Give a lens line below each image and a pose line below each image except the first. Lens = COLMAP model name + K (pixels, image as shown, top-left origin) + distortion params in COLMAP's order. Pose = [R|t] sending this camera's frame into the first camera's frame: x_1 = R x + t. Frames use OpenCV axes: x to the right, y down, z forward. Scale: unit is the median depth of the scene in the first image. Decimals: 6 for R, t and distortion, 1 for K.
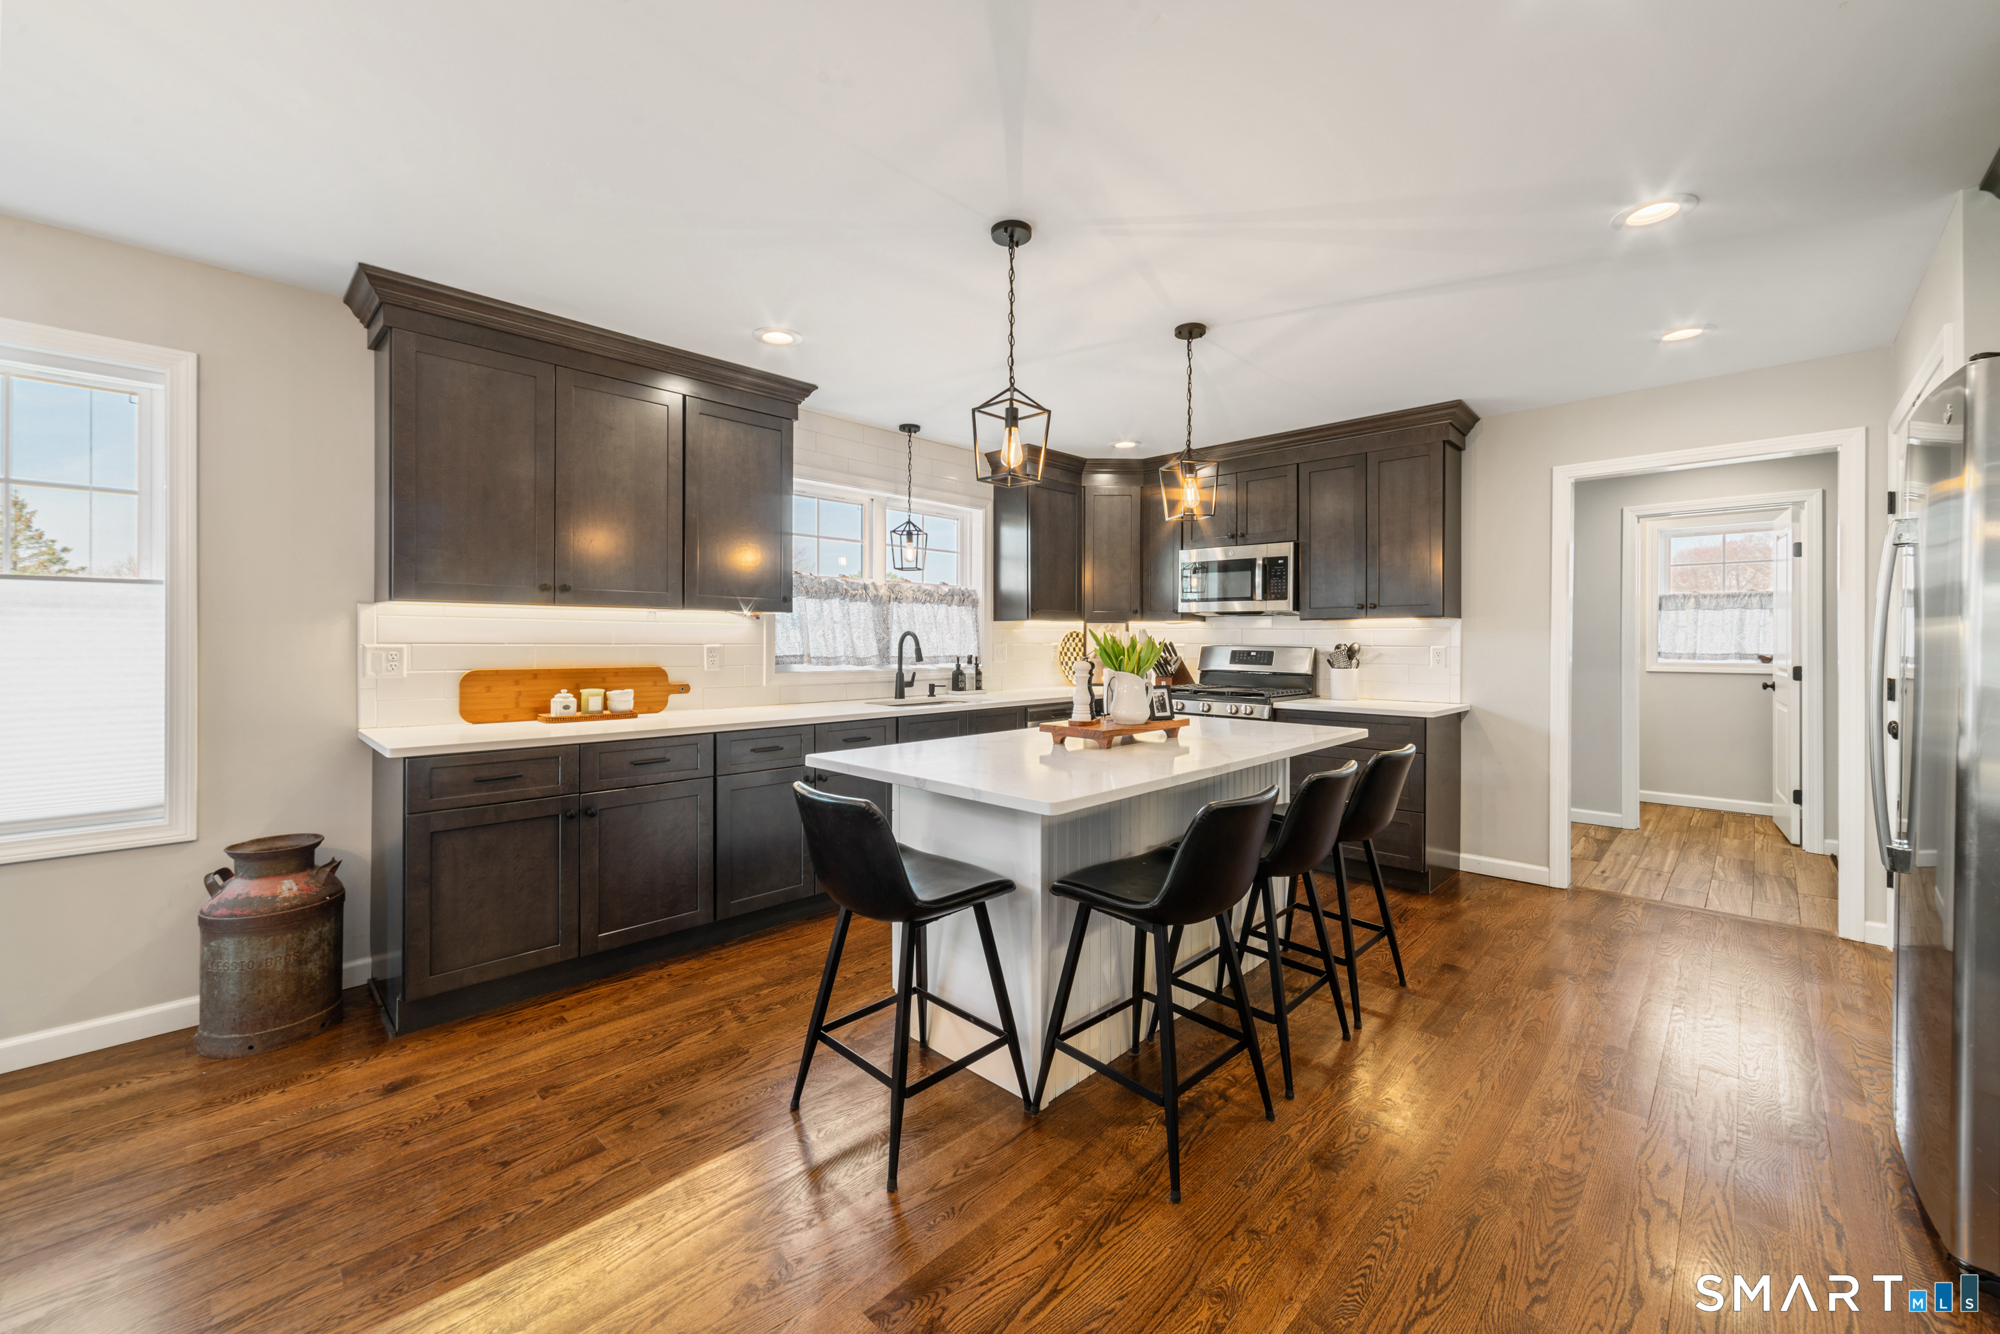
lens RADIAL K [[783.5, 0, 1007.4], [0, 783.5, 642.3], [0, 0, 1]] dist [-0.001137, 0.001006]
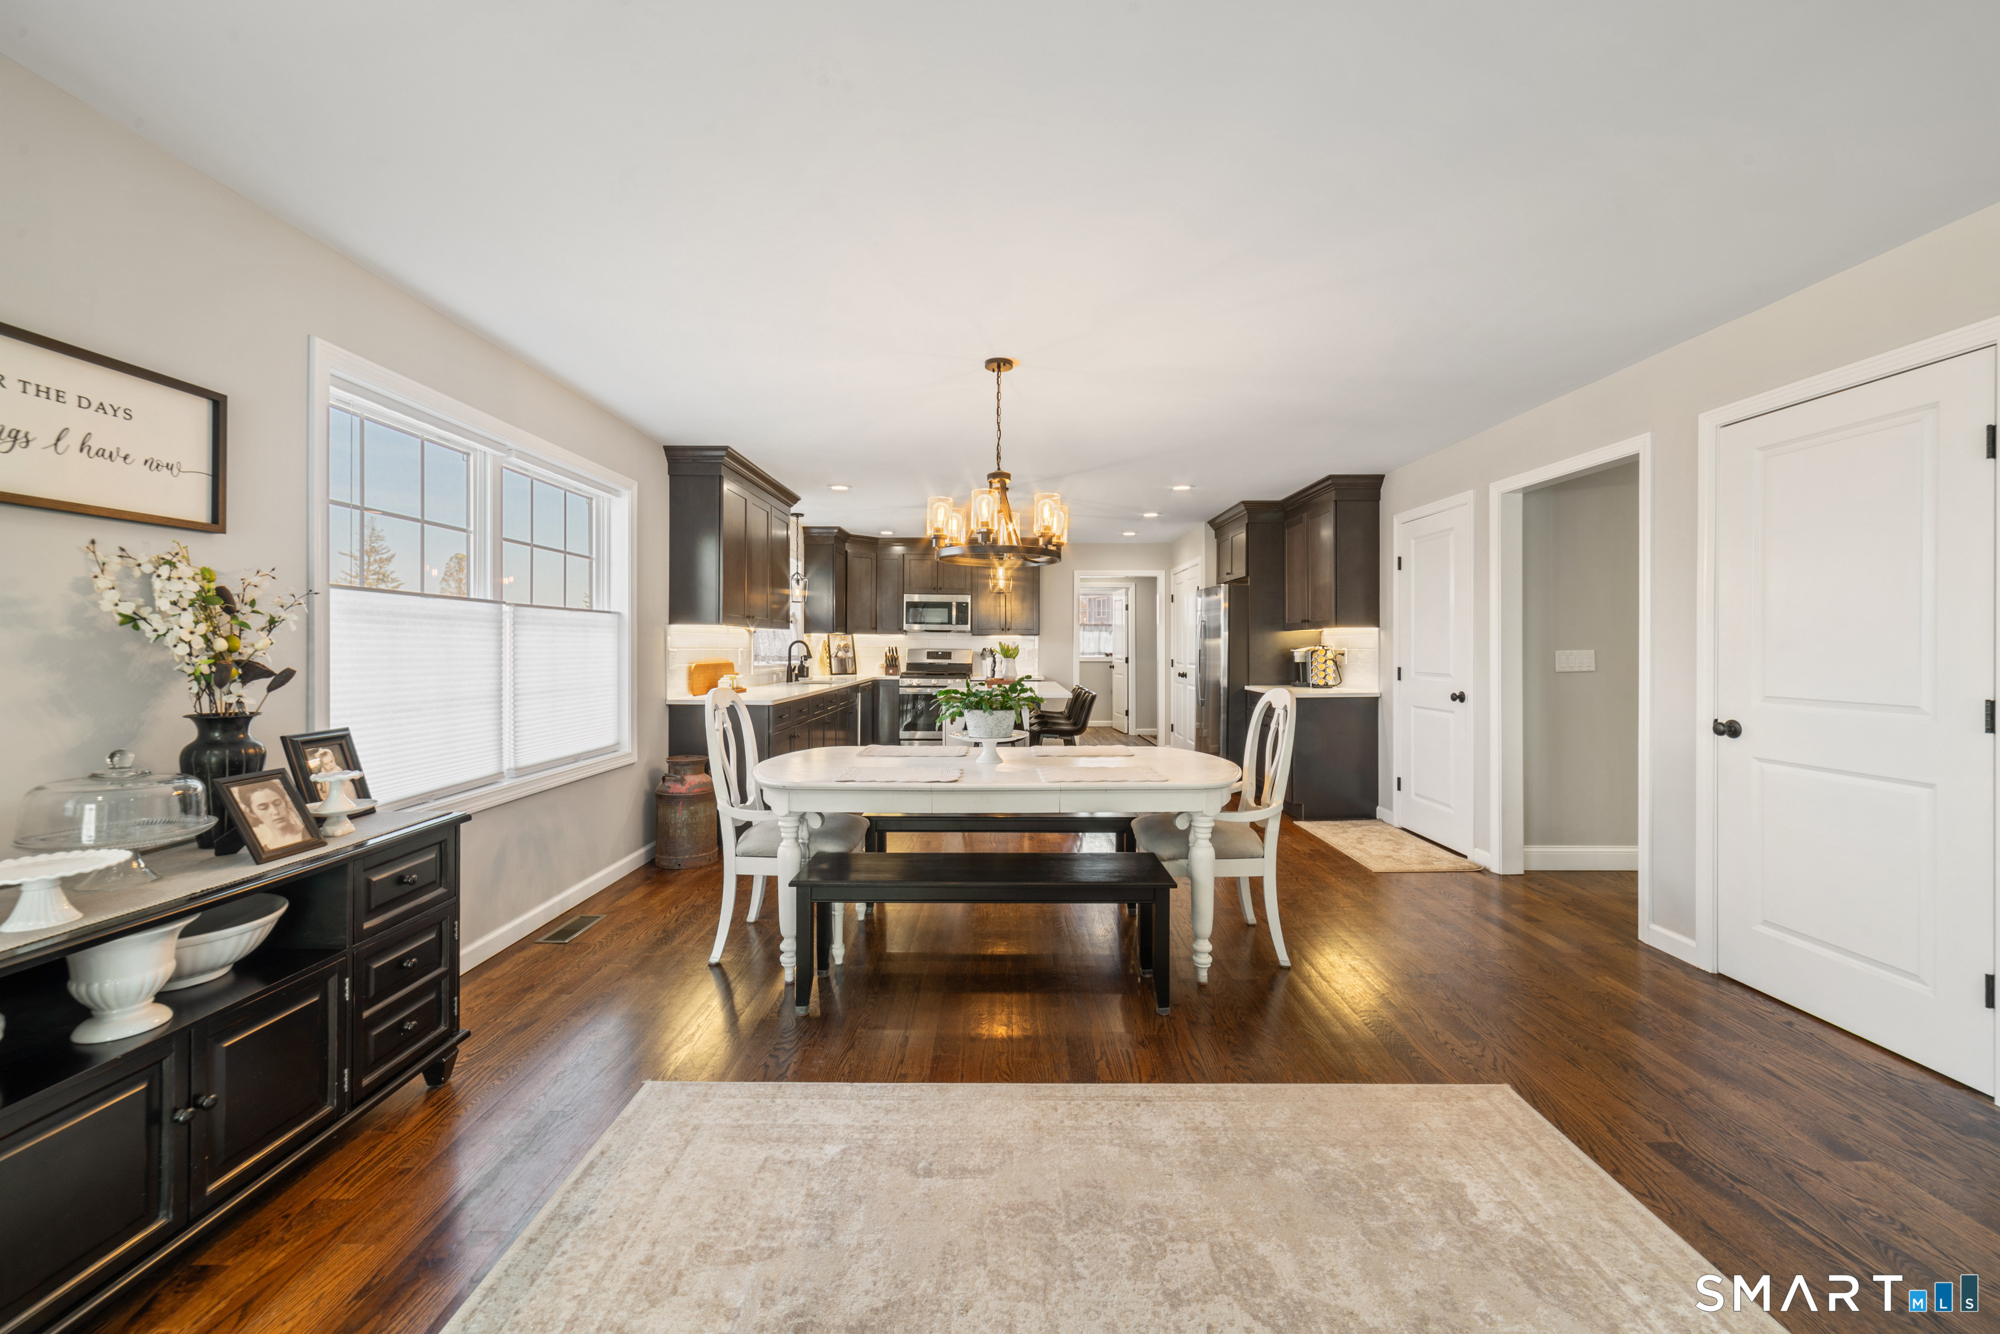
lens RADIAL K [[783.5, 0, 997.1], [0, 783.5, 642.6], [0, 0, 1]] dist [-0.001137, 0.001006]
pose [[0.725561, 0.002675, 0.688153, -0.912380], [0.000649, 0.999989, -0.004571, -0.001767], [-0.688158, 0.003763, 0.725551, -0.446451]]
